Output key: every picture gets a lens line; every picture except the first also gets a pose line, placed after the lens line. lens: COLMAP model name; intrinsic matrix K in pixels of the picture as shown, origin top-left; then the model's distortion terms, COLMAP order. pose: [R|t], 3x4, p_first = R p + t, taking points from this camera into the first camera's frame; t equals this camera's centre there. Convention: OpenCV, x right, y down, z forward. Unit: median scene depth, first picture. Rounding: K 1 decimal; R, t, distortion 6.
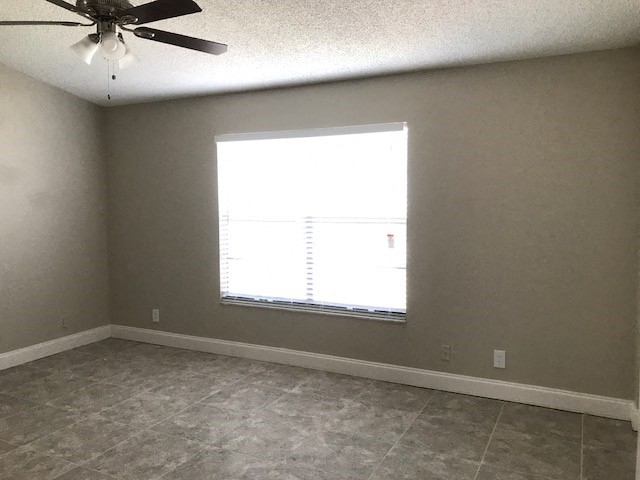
lens RADIAL K [[521.6, 0, 320.0], [0, 521.6, 240.0], [0, 0, 1]] dist [0.016899, -0.007539]
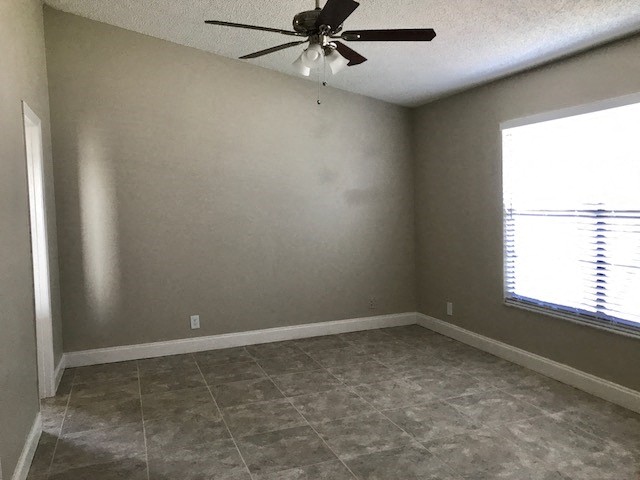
lens RADIAL K [[521.6, 0, 320.0], [0, 521.6, 240.0], [0, 0, 1]] dist [0.016899, -0.007539]
pose [[0.742078, 0.037631, -0.669257, 0.219815], [-0.031257, 0.999279, 0.021530, -0.002140], [0.669585, 0.004942, 0.742719, 0.108874]]
